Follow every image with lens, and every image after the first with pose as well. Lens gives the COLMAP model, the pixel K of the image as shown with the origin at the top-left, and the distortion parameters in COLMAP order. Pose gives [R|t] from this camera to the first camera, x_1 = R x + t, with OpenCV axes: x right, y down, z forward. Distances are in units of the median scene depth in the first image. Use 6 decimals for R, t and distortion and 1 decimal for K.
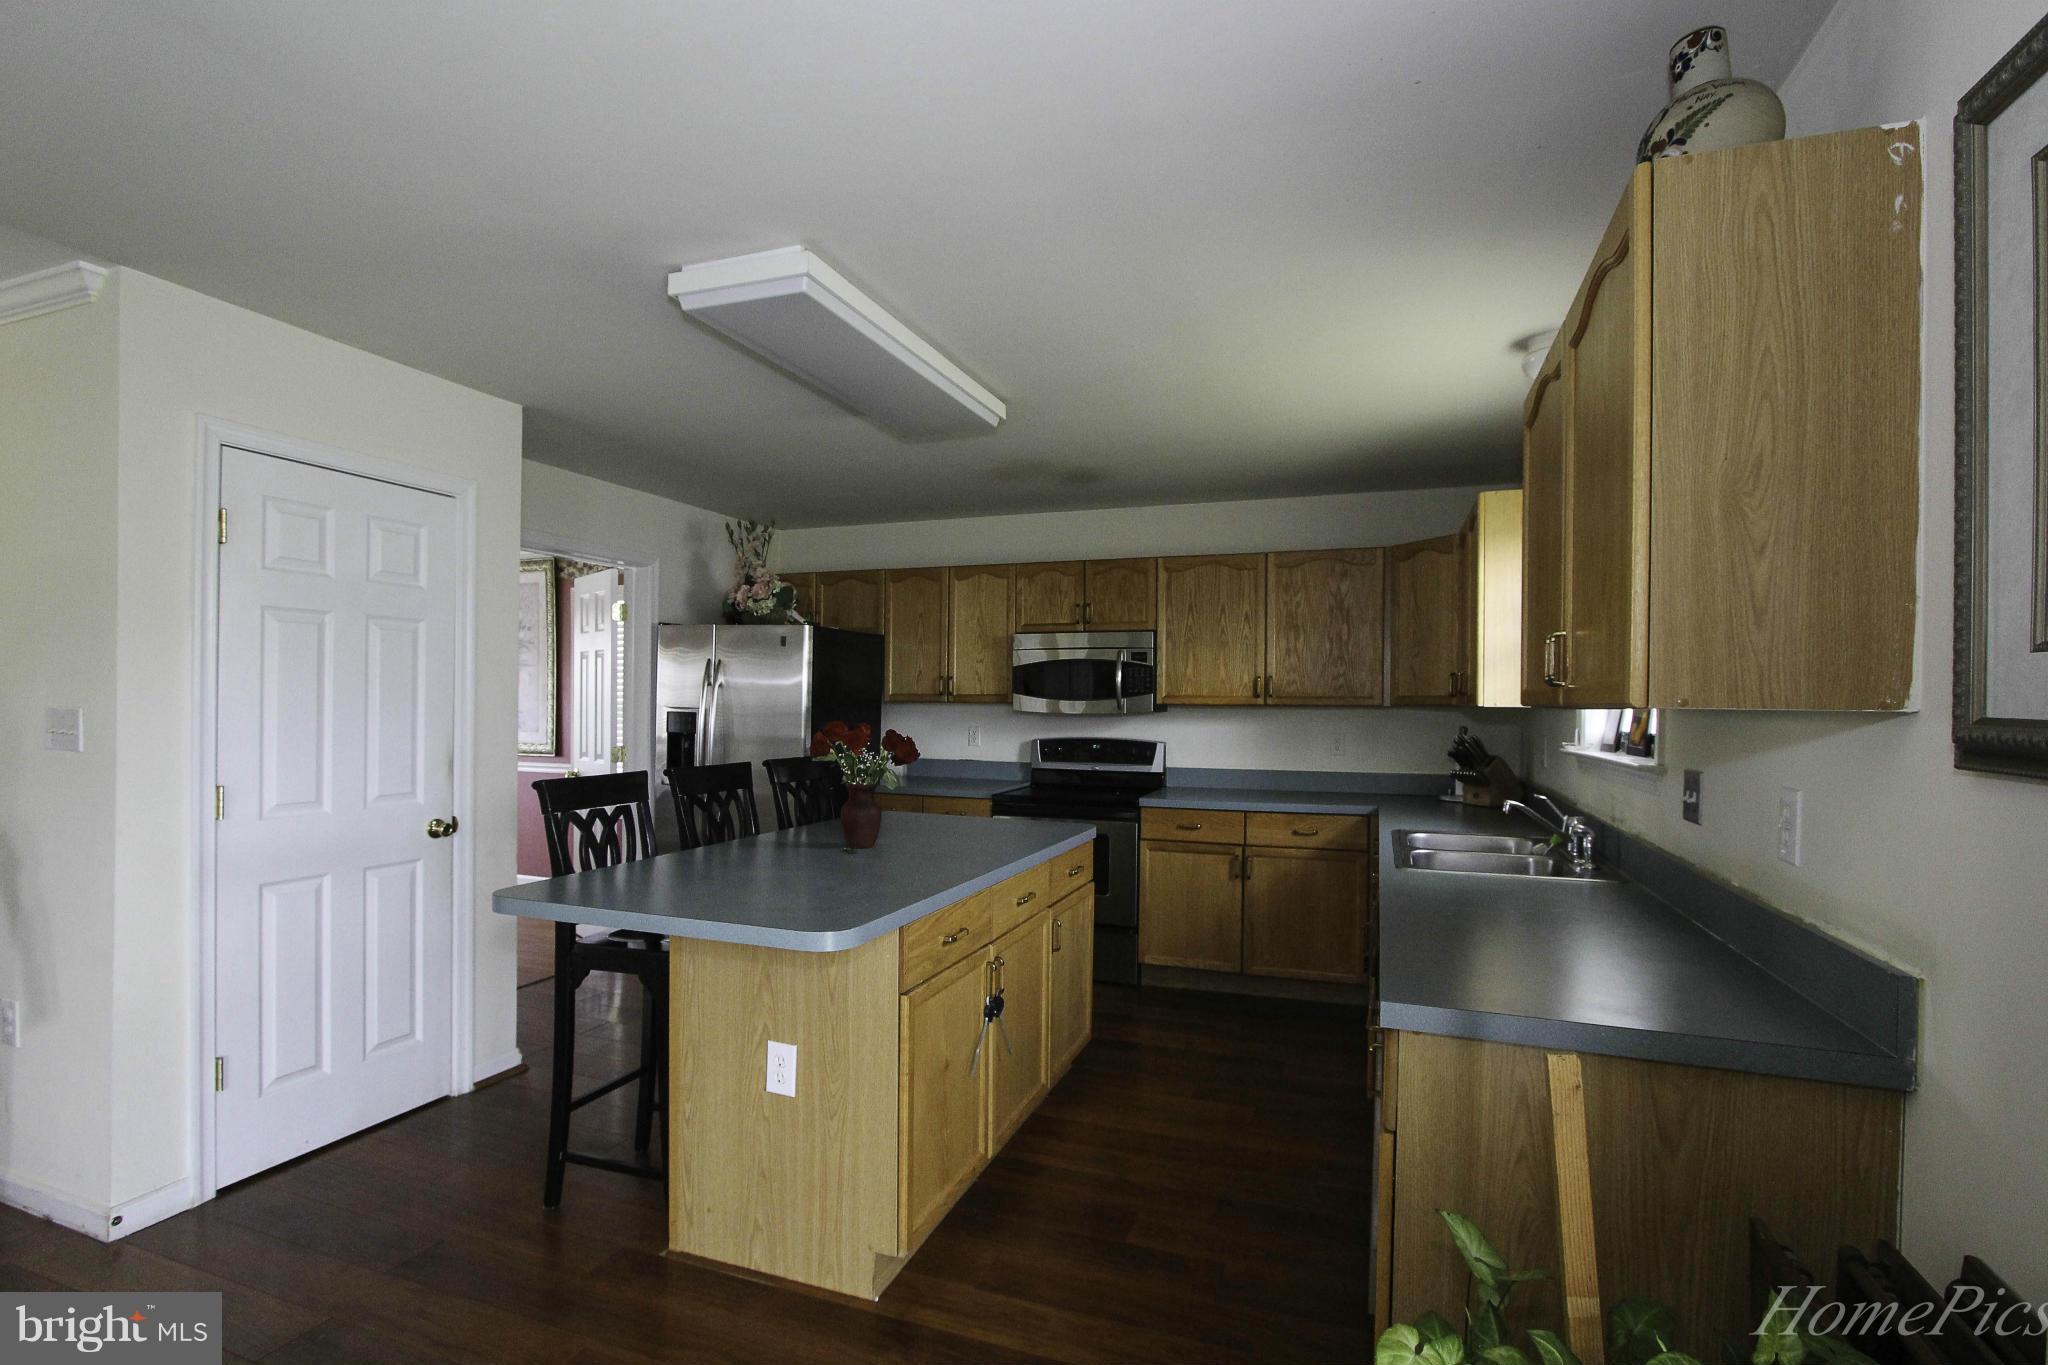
lens RADIAL K [[950.5, 0, 1048.2], [0, 950.5, 710.8], [0, 0, 1]] dist [0.000408, 0.000515]
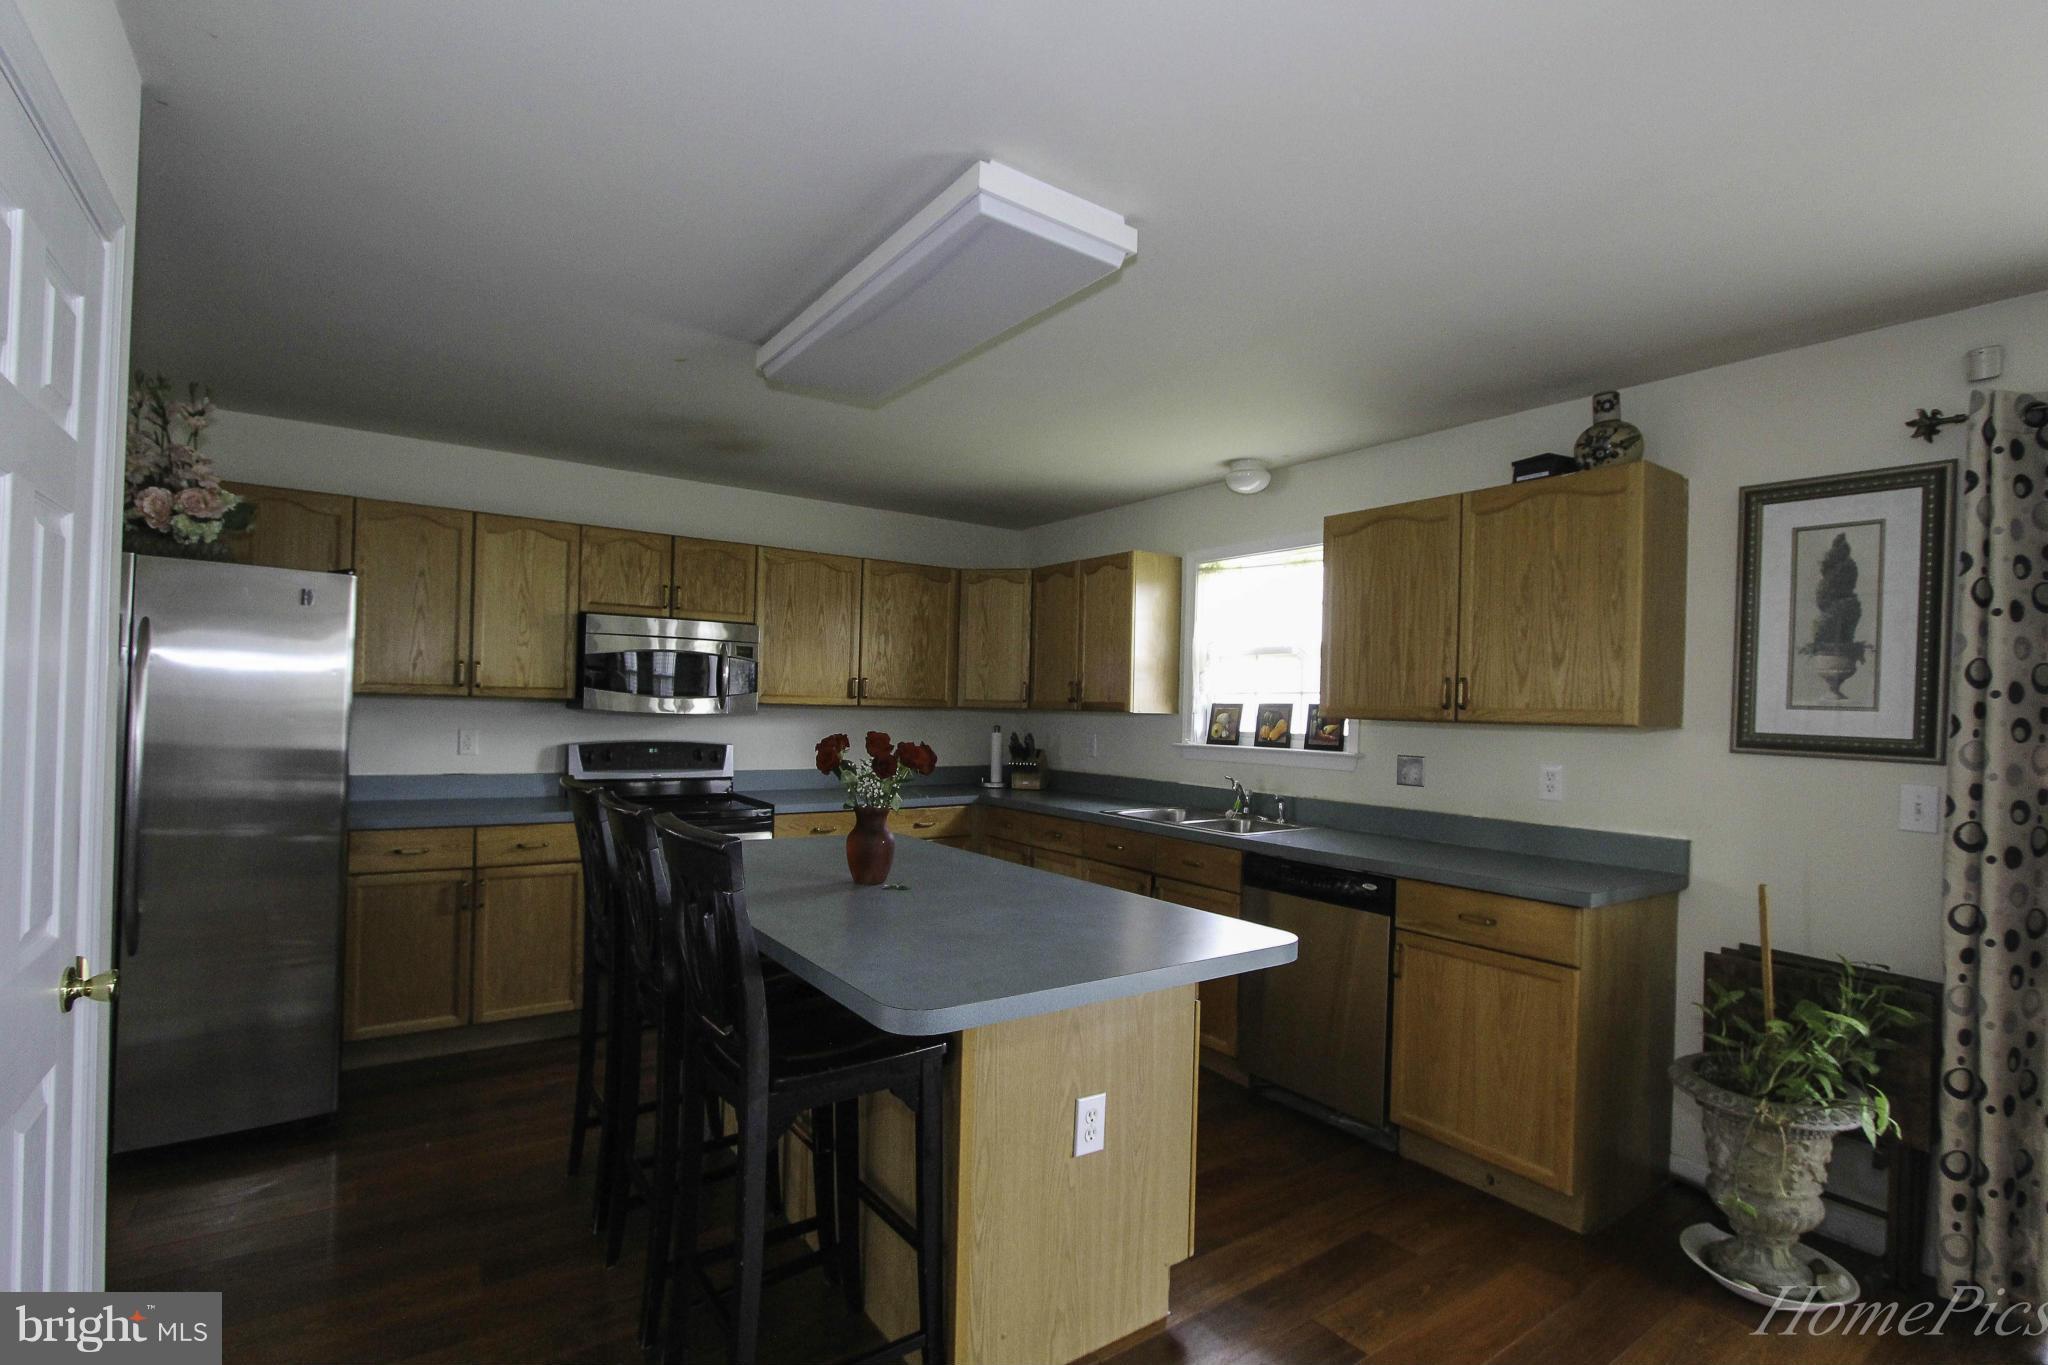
lens RADIAL K [[945.2, 0, 1029.5], [0, 945.2, 702.0], [0, 0, 1]] dist [-0.023228, 0.004656]
pose [[0.569922, 0.010710, 0.821629, -0.499363], [-0.013869, 0.999898, -0.003413, -0.009018], [-0.821581, -0.009450, 0.570013, 0.260420]]
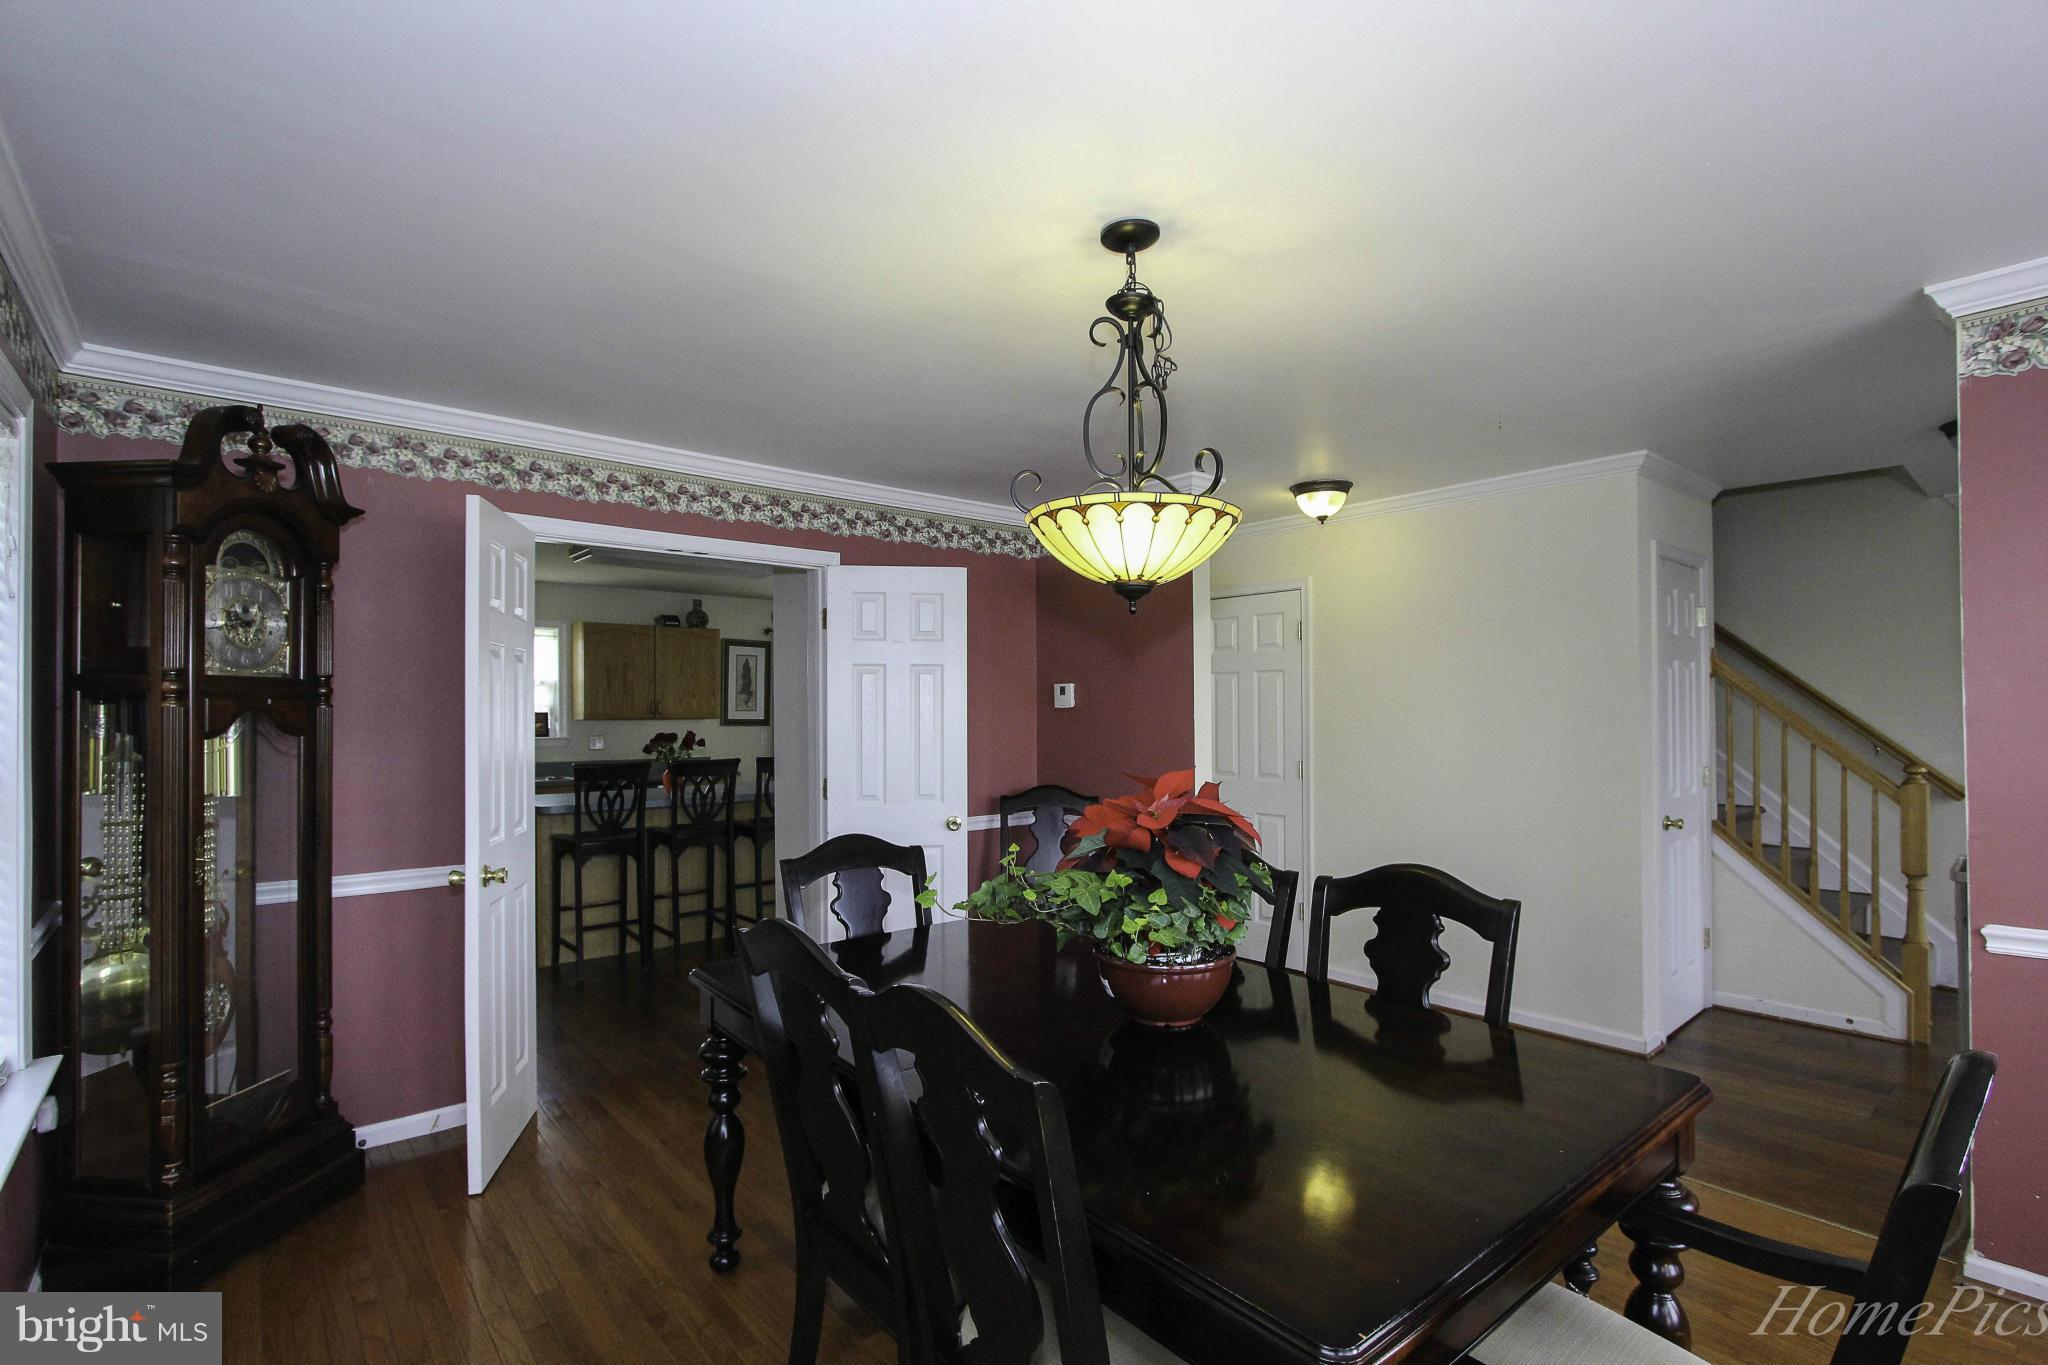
lens RADIAL K [[945.2, 0, 1029.5], [0, 945.2, 702.0], [0, 0, 1]] dist [-0.023228, 0.004656]
pose [[-0.867634, -0.000043, 0.497204, -1.170601], [0.003370, 0.999977, 0.005967, -0.039710], [-0.497192, 0.006853, -0.867613, 1.500473]]
